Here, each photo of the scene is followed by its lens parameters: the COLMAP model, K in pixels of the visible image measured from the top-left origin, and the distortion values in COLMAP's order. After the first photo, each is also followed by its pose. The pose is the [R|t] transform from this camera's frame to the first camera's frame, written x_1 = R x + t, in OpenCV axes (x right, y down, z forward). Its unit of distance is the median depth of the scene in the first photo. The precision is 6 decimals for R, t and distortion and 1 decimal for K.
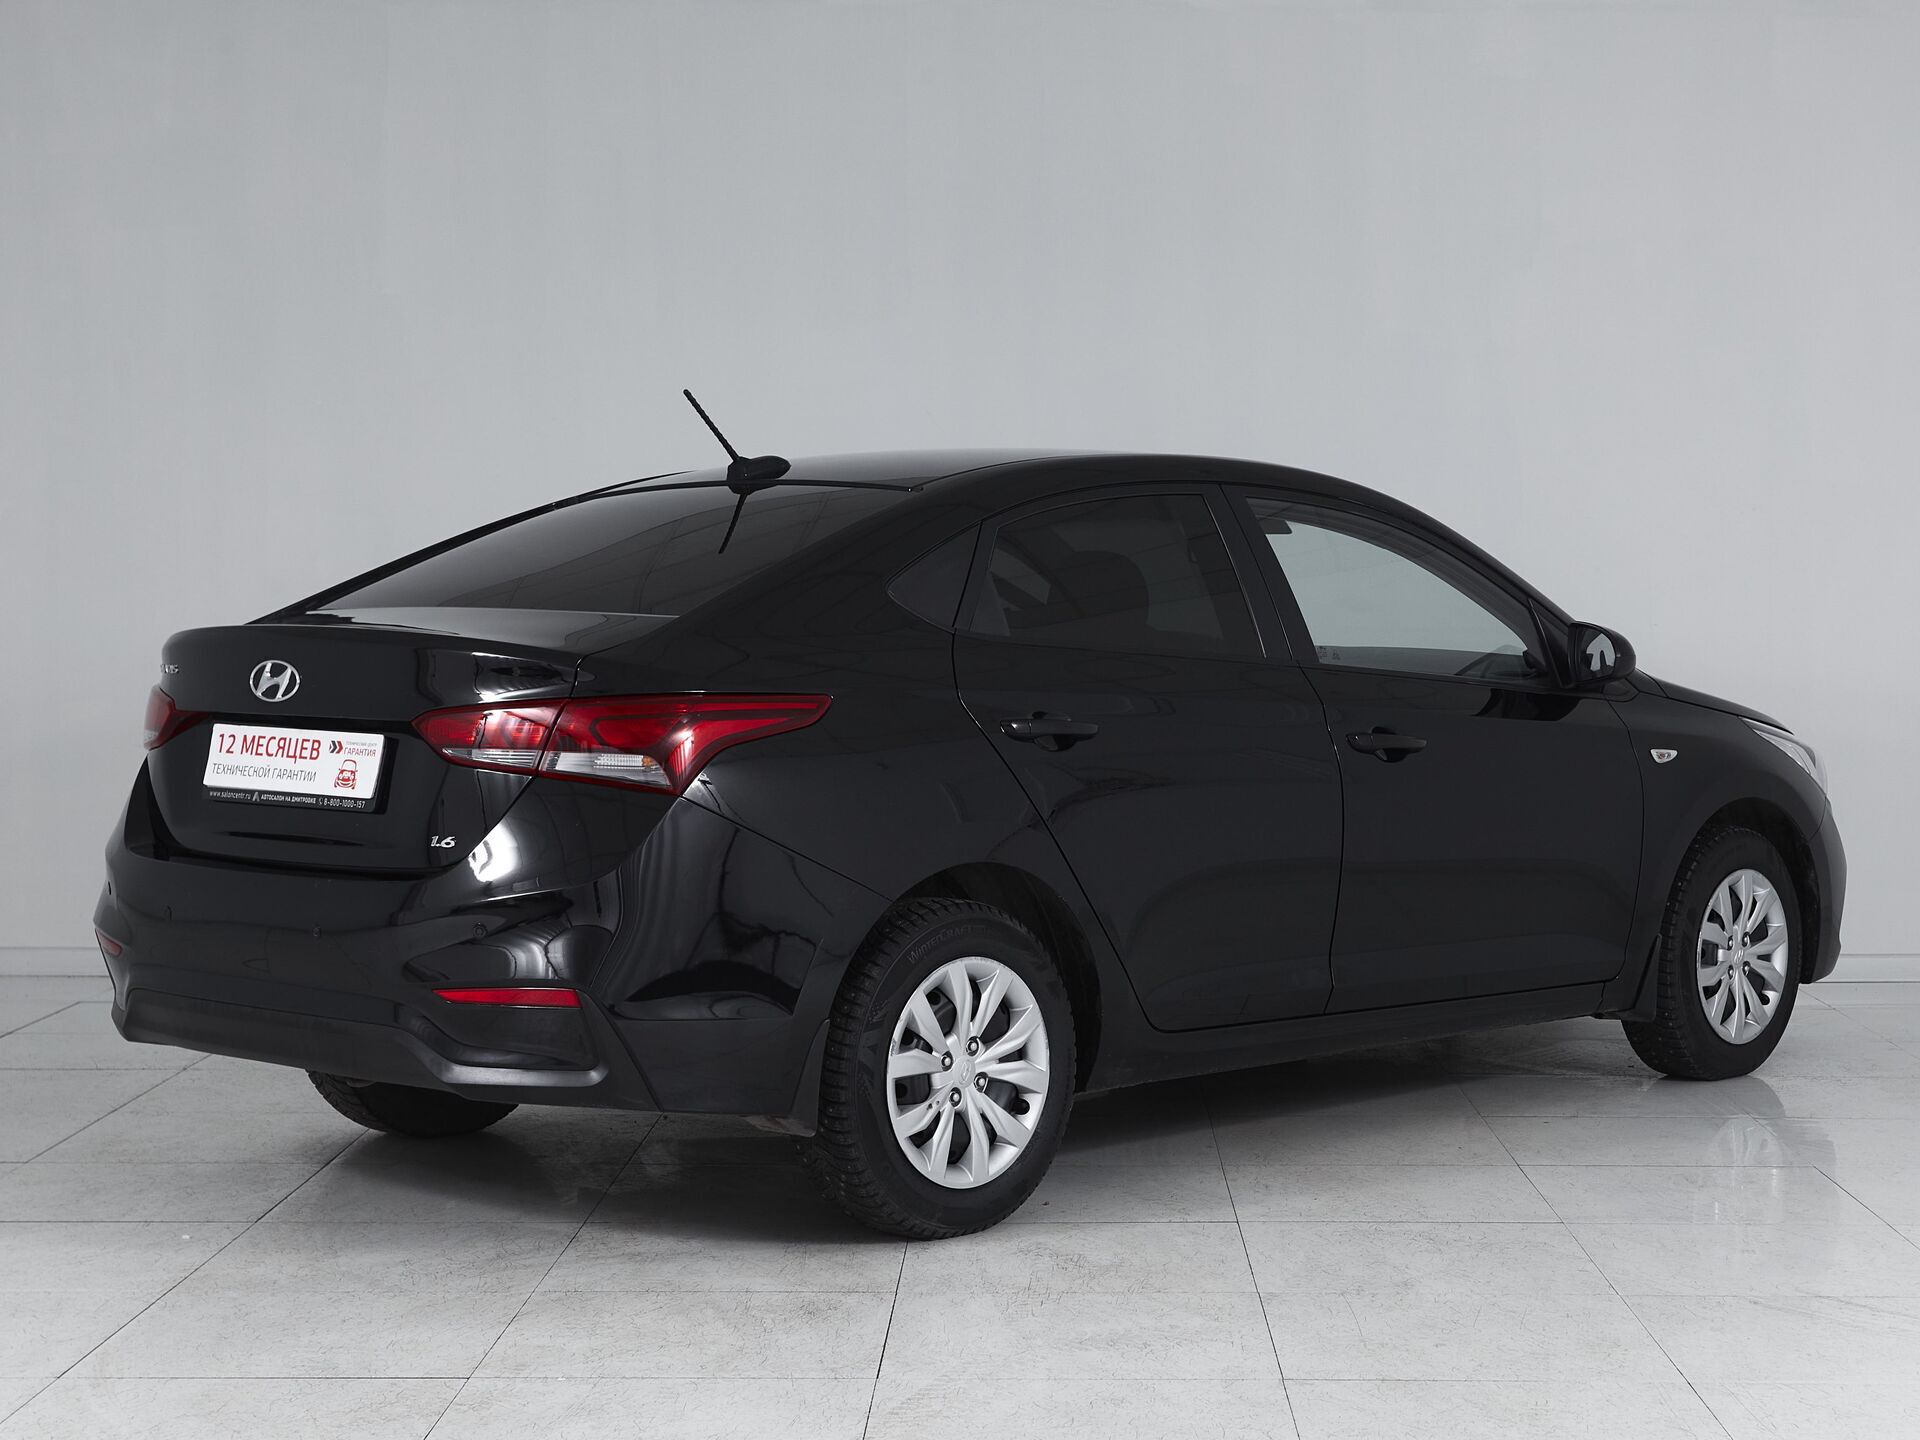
lens RADIAL K [[2739.2, 0, 888.6], [0, 2739.2, 713.4], [0, 0, 1]] dist [0.066008, -0.144206]
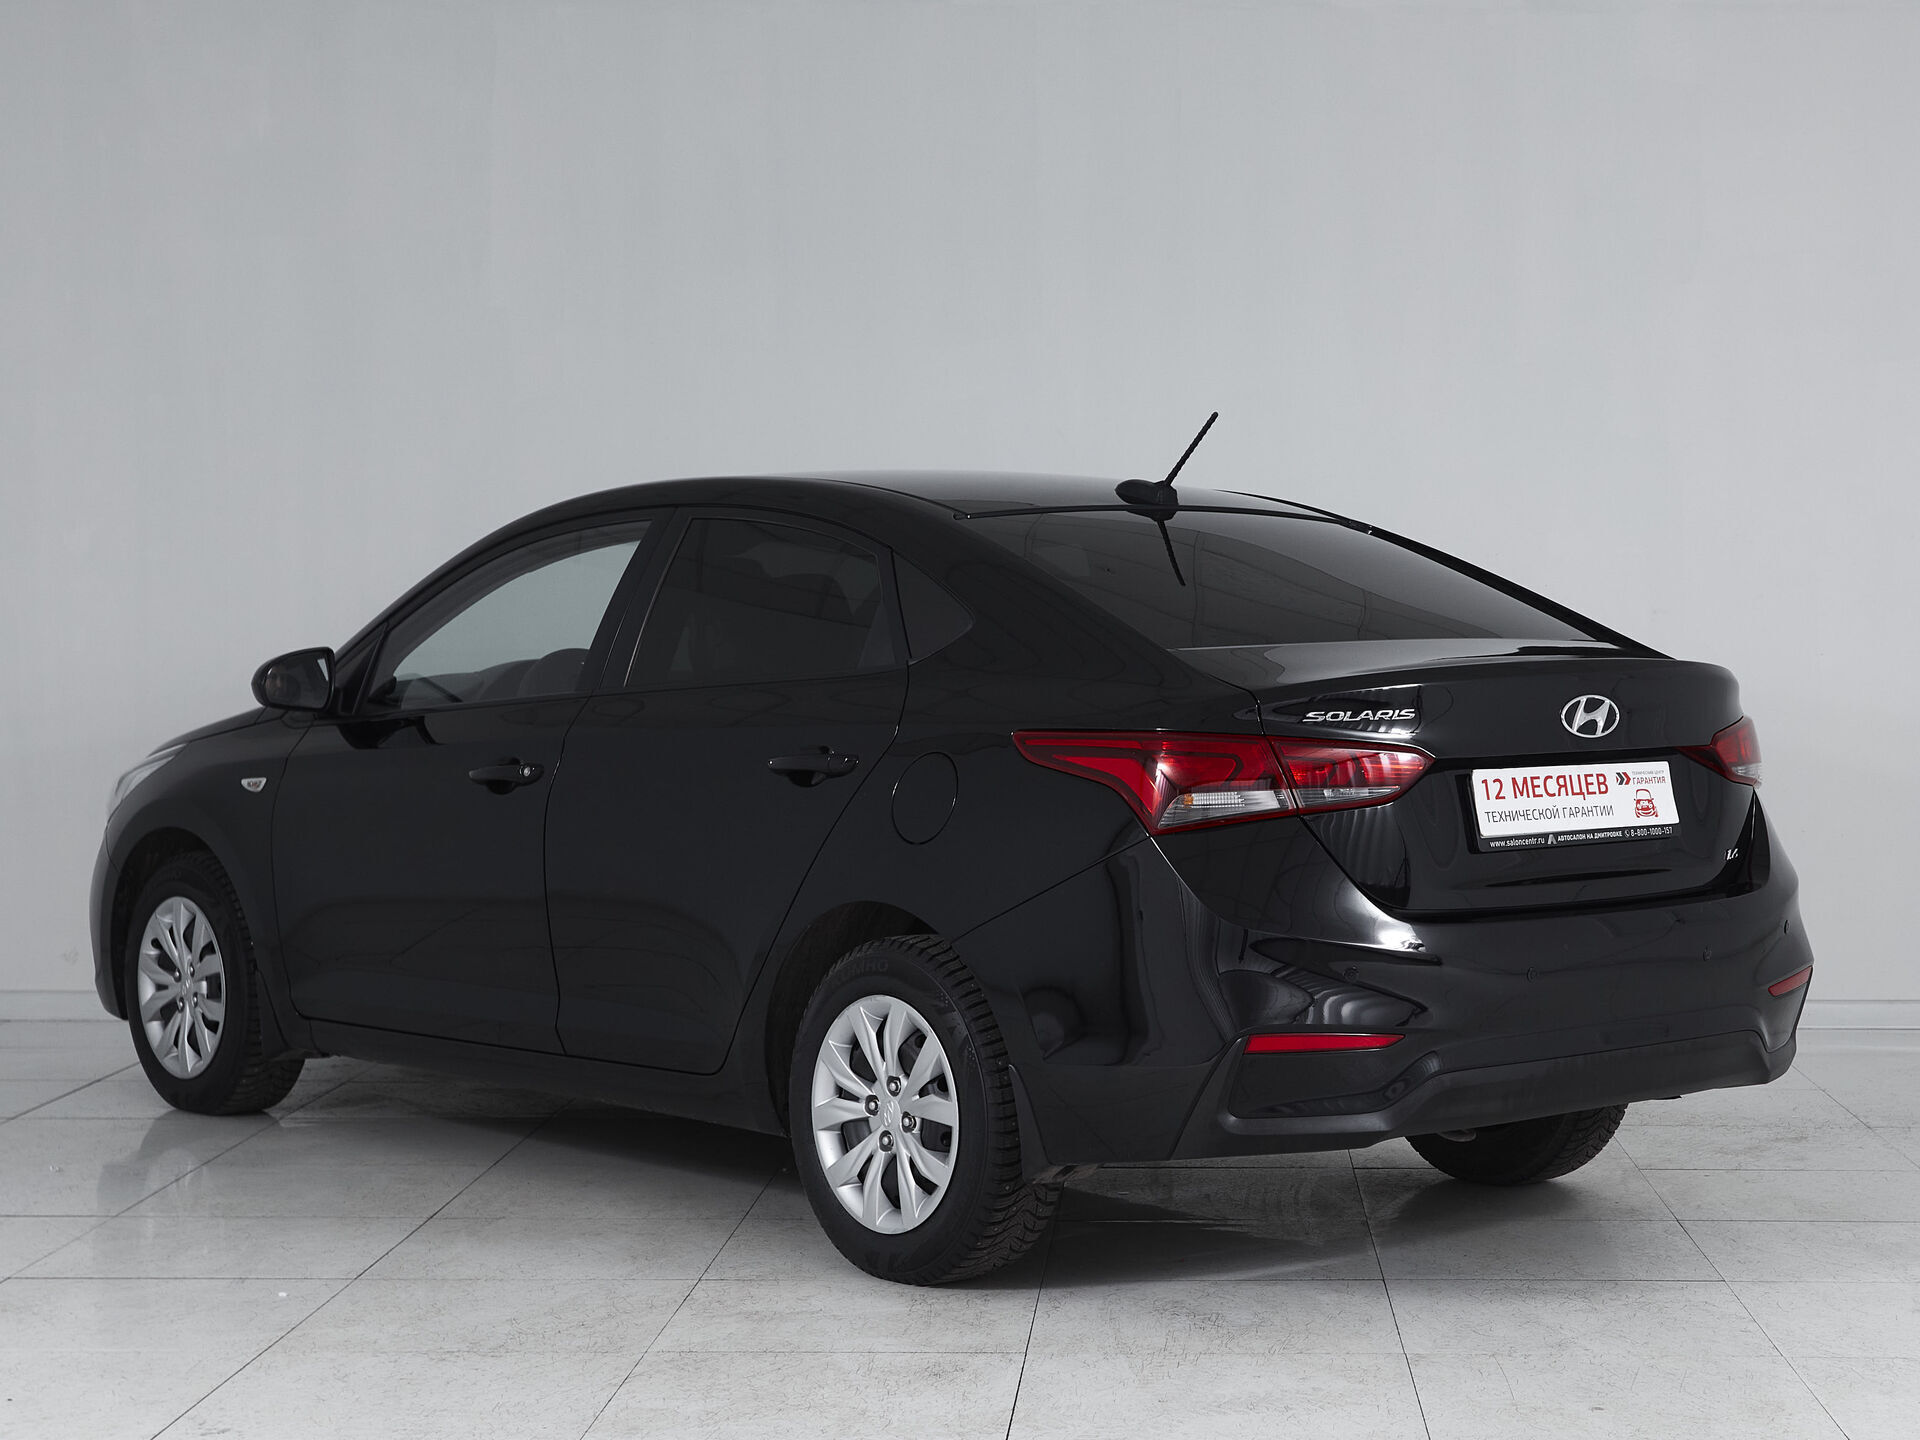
lens RADIAL K [[2739.2, 0, 888.6], [0, 2739.2, 713.4], [0, 0, 1]] dist [0.066008, -0.144206]
pose [[0.171591, -0.031520, 0.984664, -1.226540], [0.041904, 0.998817, 0.024671, -0.047384], [-0.984277, 0.037028, 0.172709, 1.076135]]
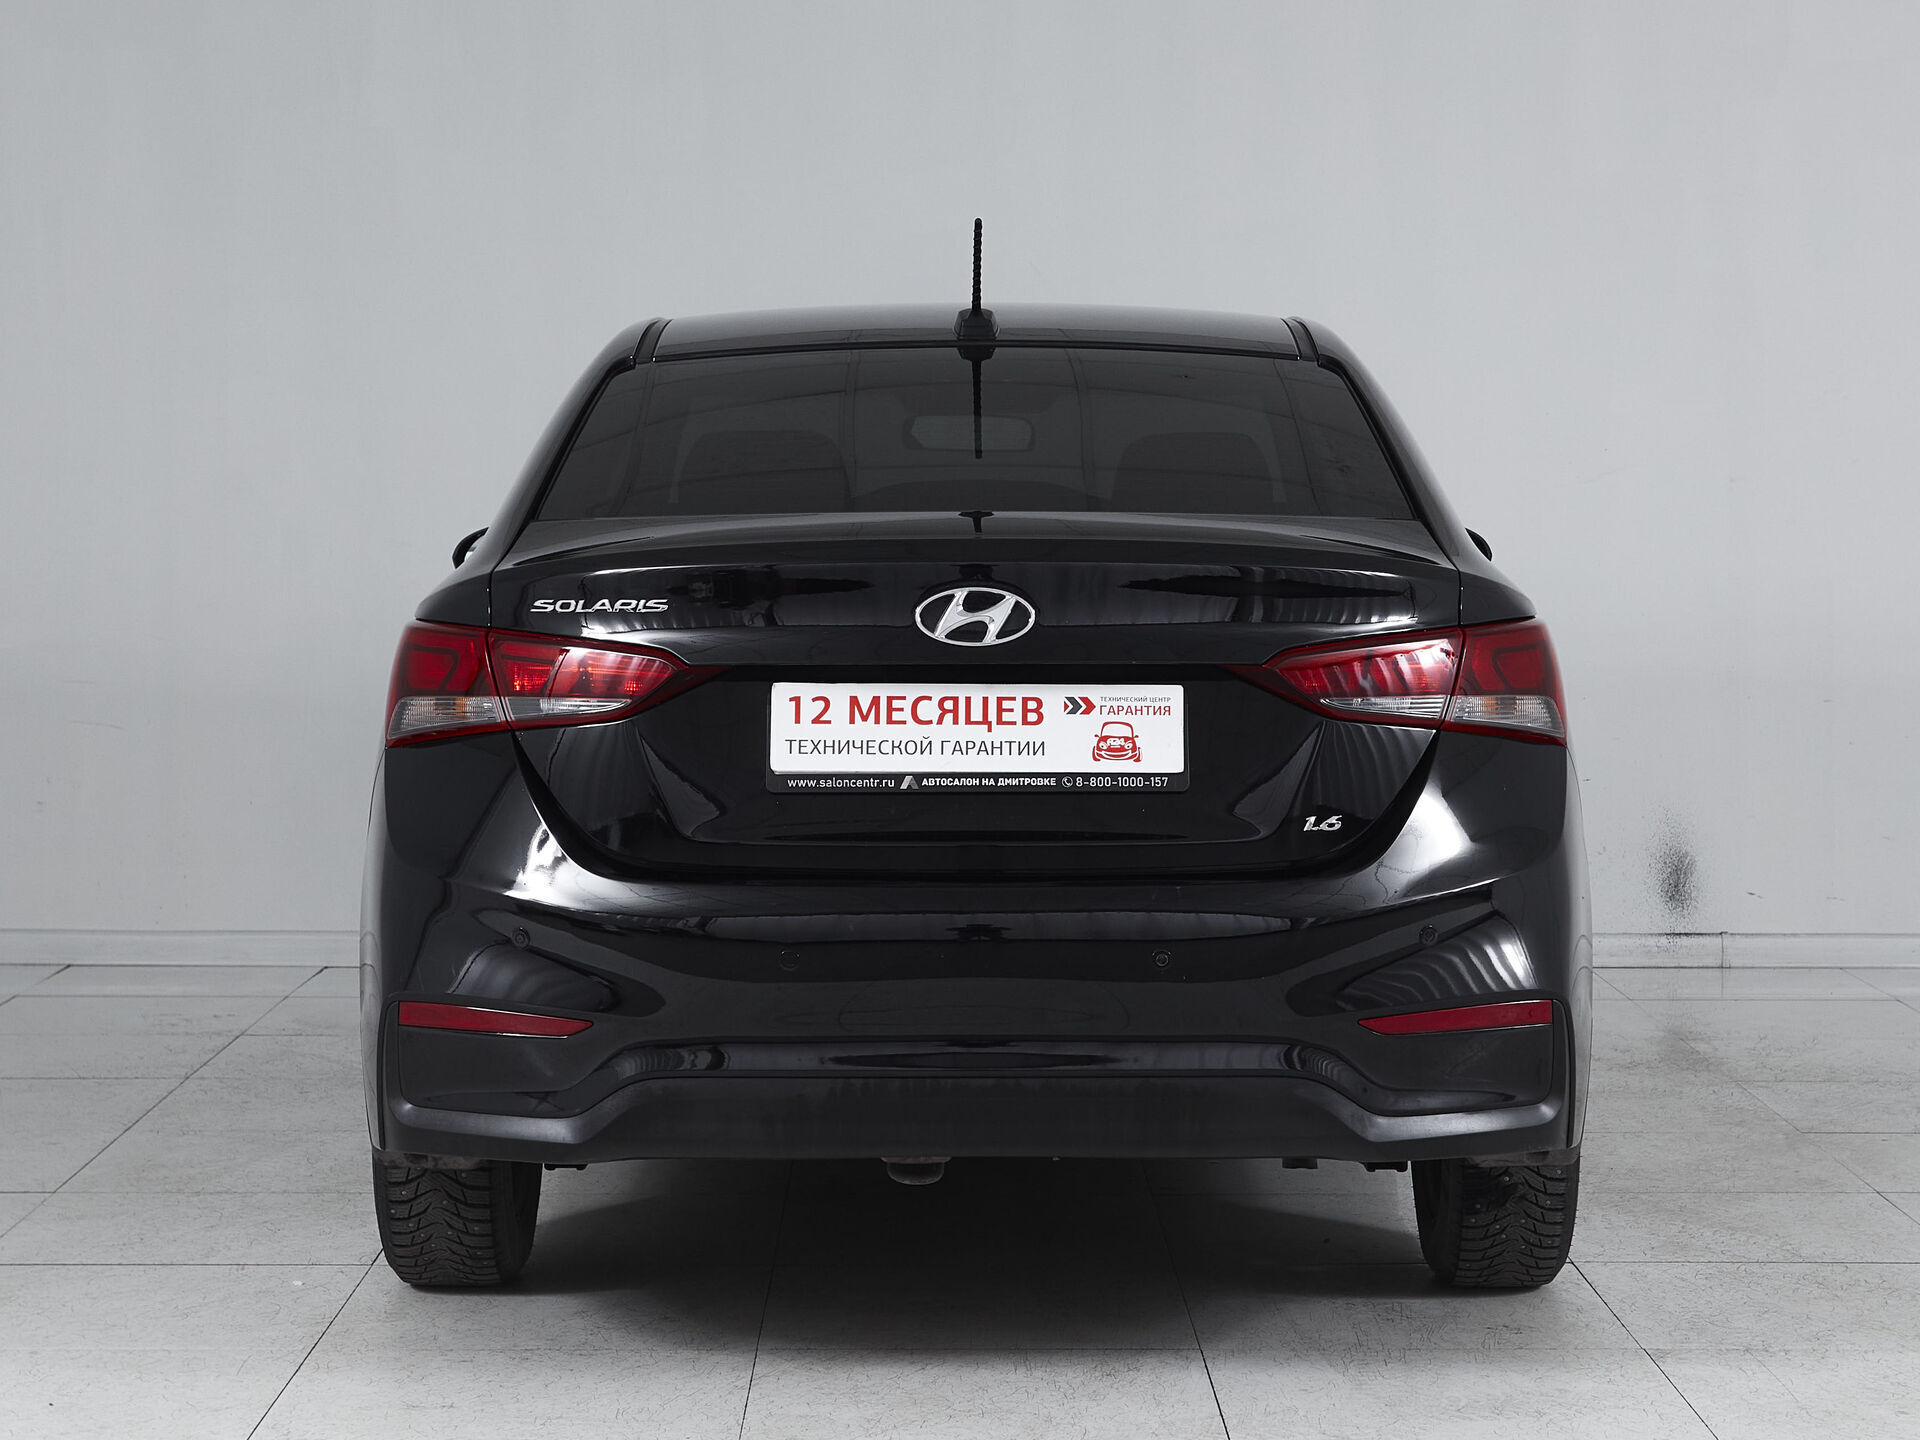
lens RADIAL K [[2739.2, 0, 888.6], [0, 2739.2, 713.4], [0, 0, 1]] dist [0.066008, -0.144206]
pose [[0.728834, -0.051137, 0.682779, -0.720497], [0.026413, 0.998565, 0.046594, -0.020366], [-0.684181, -0.015925, 0.729138, 0.502085]]
